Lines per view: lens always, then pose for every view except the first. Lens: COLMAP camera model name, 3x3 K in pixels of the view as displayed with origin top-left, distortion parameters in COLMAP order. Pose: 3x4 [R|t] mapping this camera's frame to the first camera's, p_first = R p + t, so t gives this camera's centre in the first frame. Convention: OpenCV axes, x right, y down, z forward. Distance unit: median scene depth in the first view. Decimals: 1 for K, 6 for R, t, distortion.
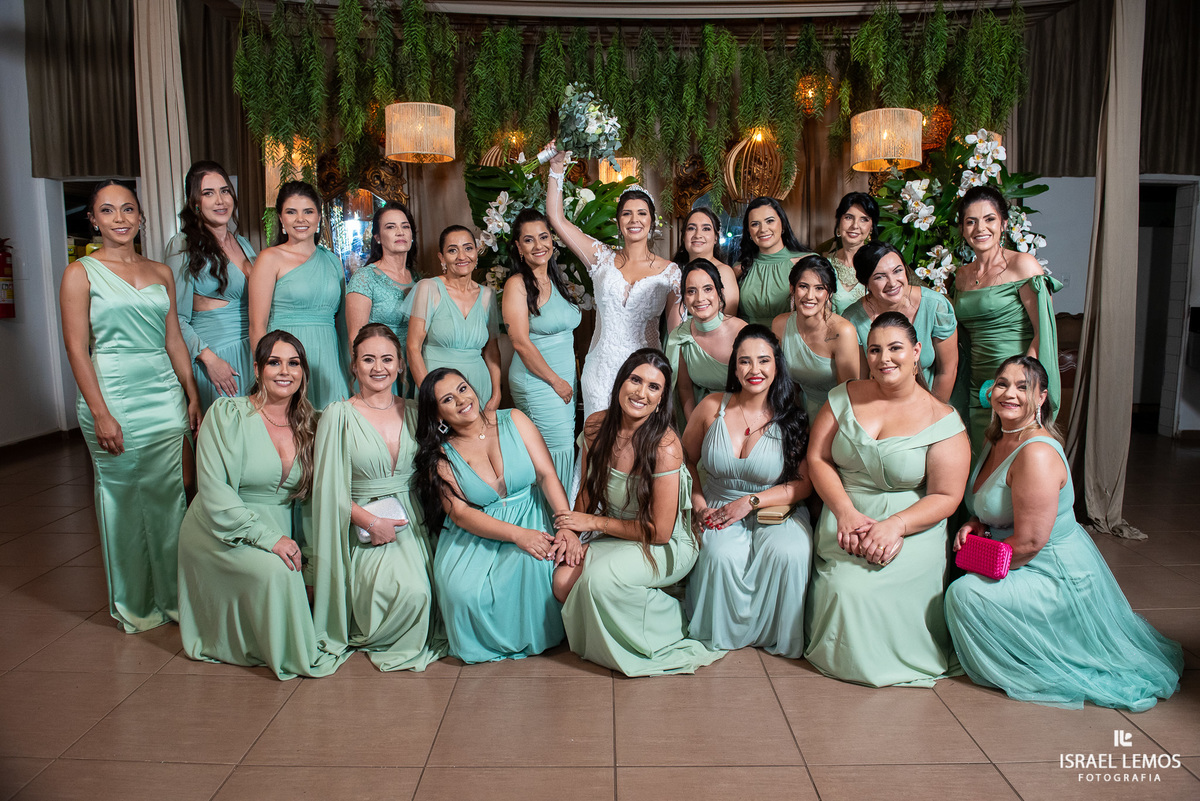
lens RADIAL K [[794.7, 0, 601.9], [0, 794.7, 402.2], [0, 0, 1]] dist [-0.060348, 0.004380]
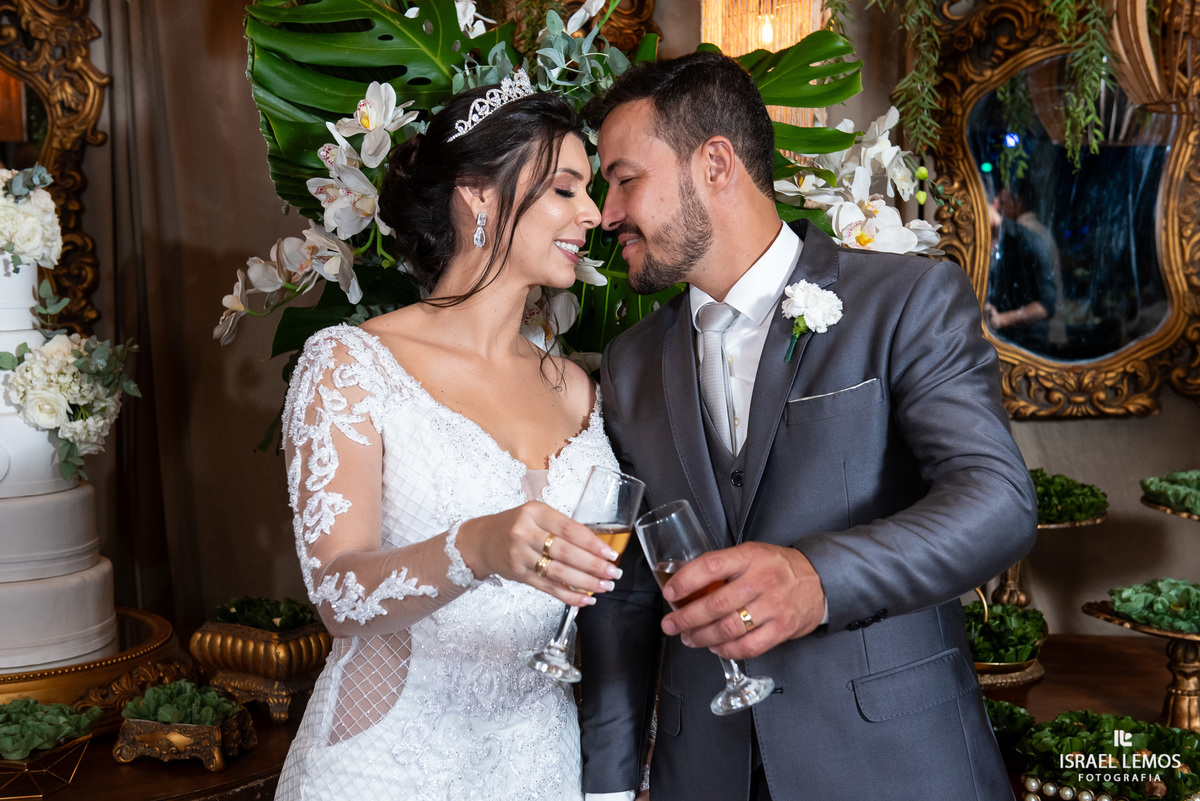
lens RADIAL K [[1662.3, 0, 606.1], [0, 1662.3, 400.0], [0, 0, 1]] dist [0.118955, 0.000000]
pose [[0.999858, 0.010819, -0.012907, -0.033408], [-0.011509, 0.998439, -0.054654, -0.114714], [0.012296, 0.054795, 0.998422, 0.388326]]
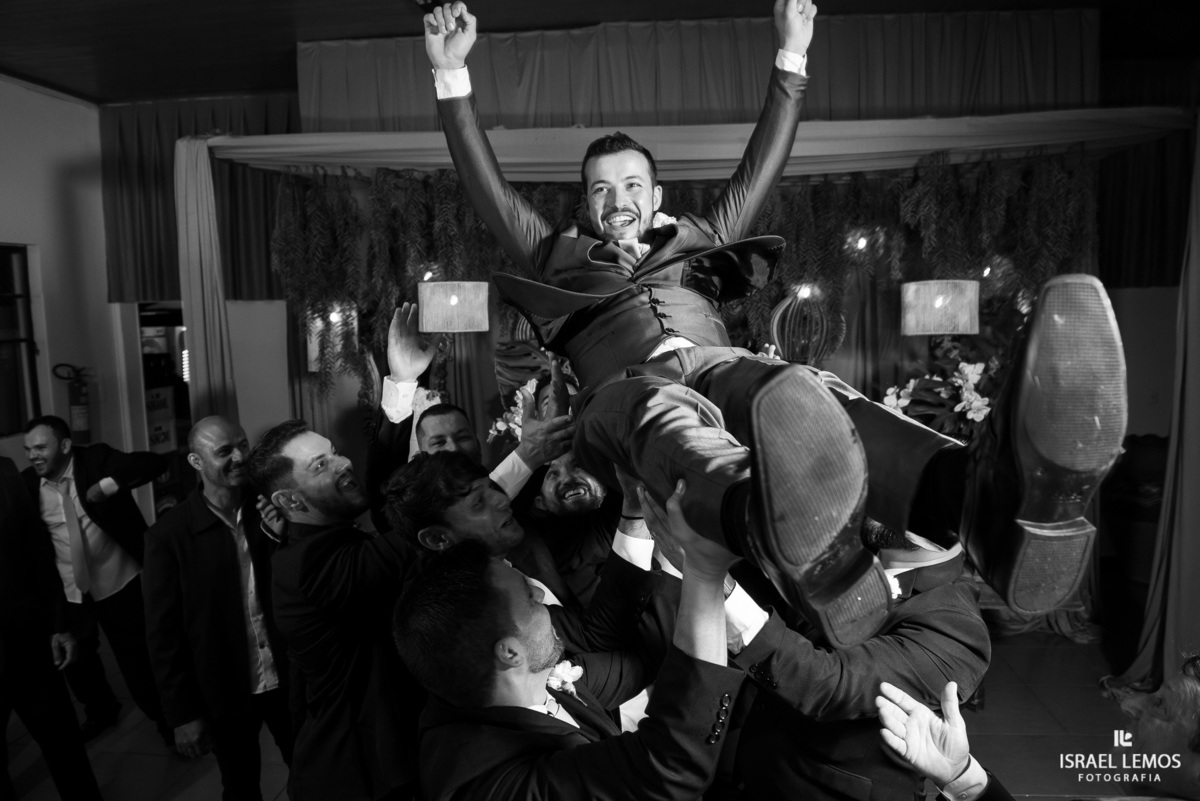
lens RADIAL K [[794.7, 0, 603.7], [0, 794.7, 402.6], [0, 0, 1]] dist [-0.060348, 0.004380]
pose [[0.994697, -0.001881, -0.102830, 0.060406], [-0.000952, 0.999622, -0.027493, -0.195211], [0.102843, 0.027445, 0.994319, 0.030602]]
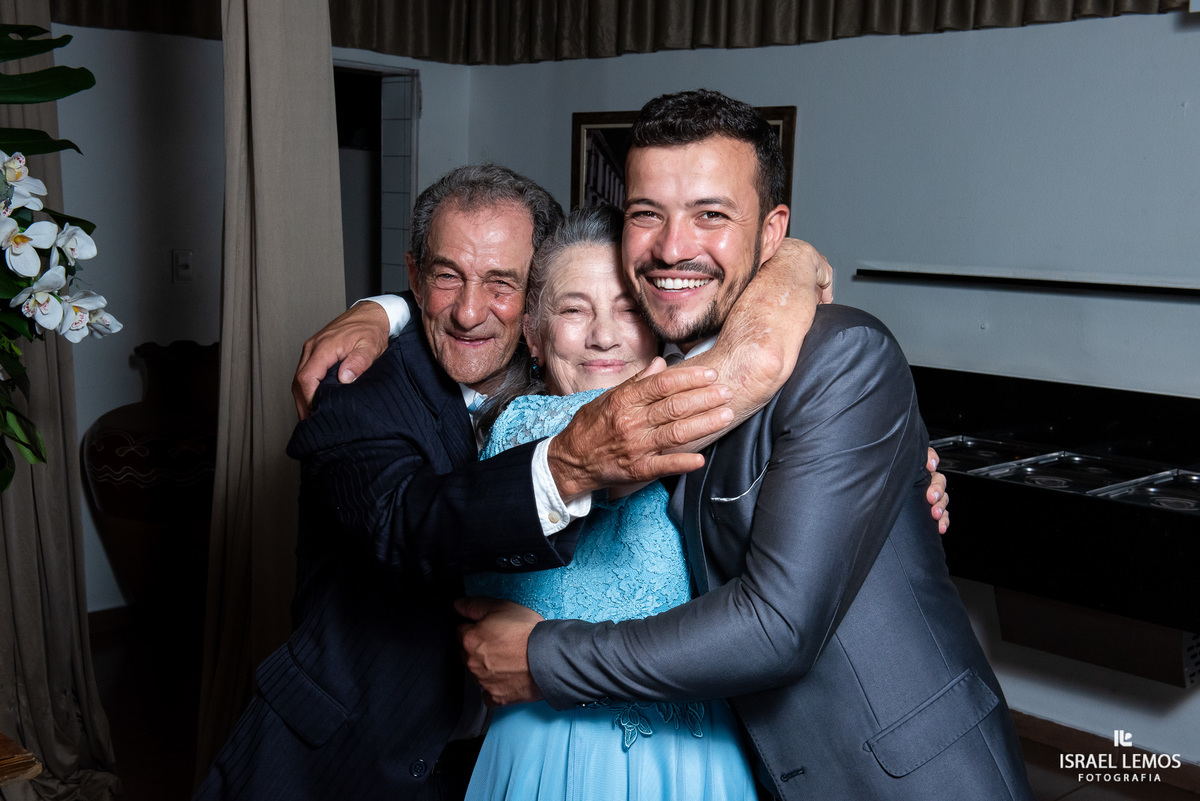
lens RADIAL K [[1400.0, 0, 598.0], [0, 1400.0, 397.5], [0, 0, 1]] dist [0.128704, 0.000000]
pose [[0.697390, -0.067652, 0.713492, 0.264363], [0.069336, 0.997234, 0.026785, -0.134713], [-0.713330, 0.030791, 0.700151, 0.393365]]
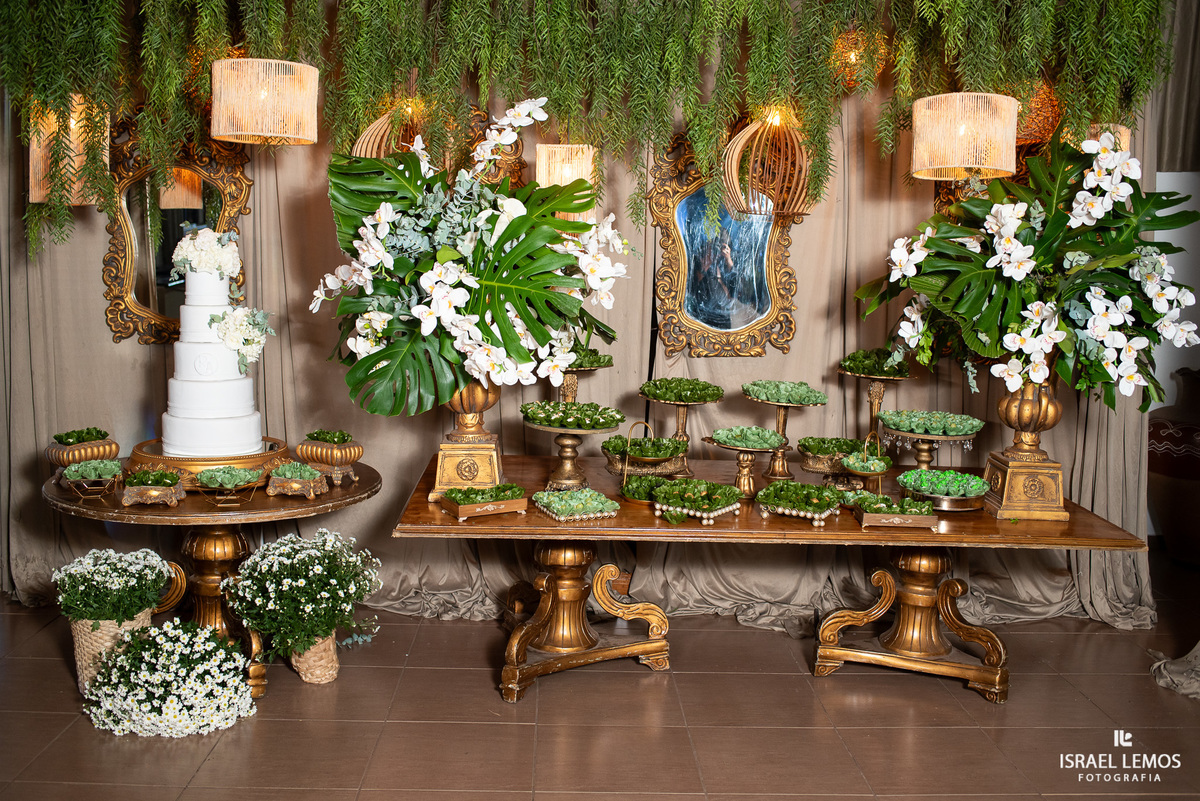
lens RADIAL K [[1126.5, 0, 597.1], [0, 1126.5, 400.6], [0, 0, 1]] dist [-0.068549, 0.000000]
pose [[0.998867, 0.025564, 0.040139, 0.015973], [-0.024735, 0.999473, -0.021013, -0.080313], [-0.040655, 0.019996, 0.998973, 0.063275]]
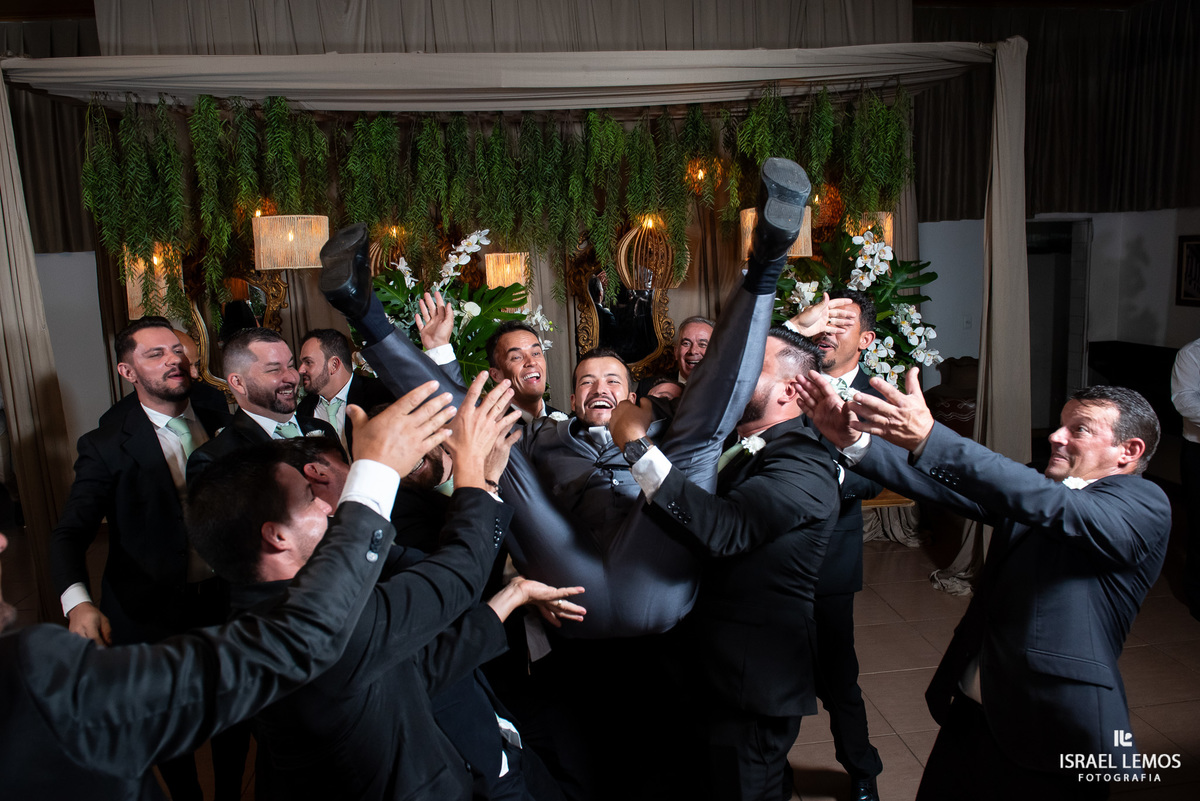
lens RADIAL K [[834.4, 0, 599.7], [0, 834.4, 399.2], [0, 0, 1]] dist [-0.056139, 0.001295]
pose [[0.994430, -0.051549, 0.091935, 0.035192], [0.050610, 0.998640, 0.012528, -0.149561], [-0.092456, -0.007806, 0.995686, -0.021210]]
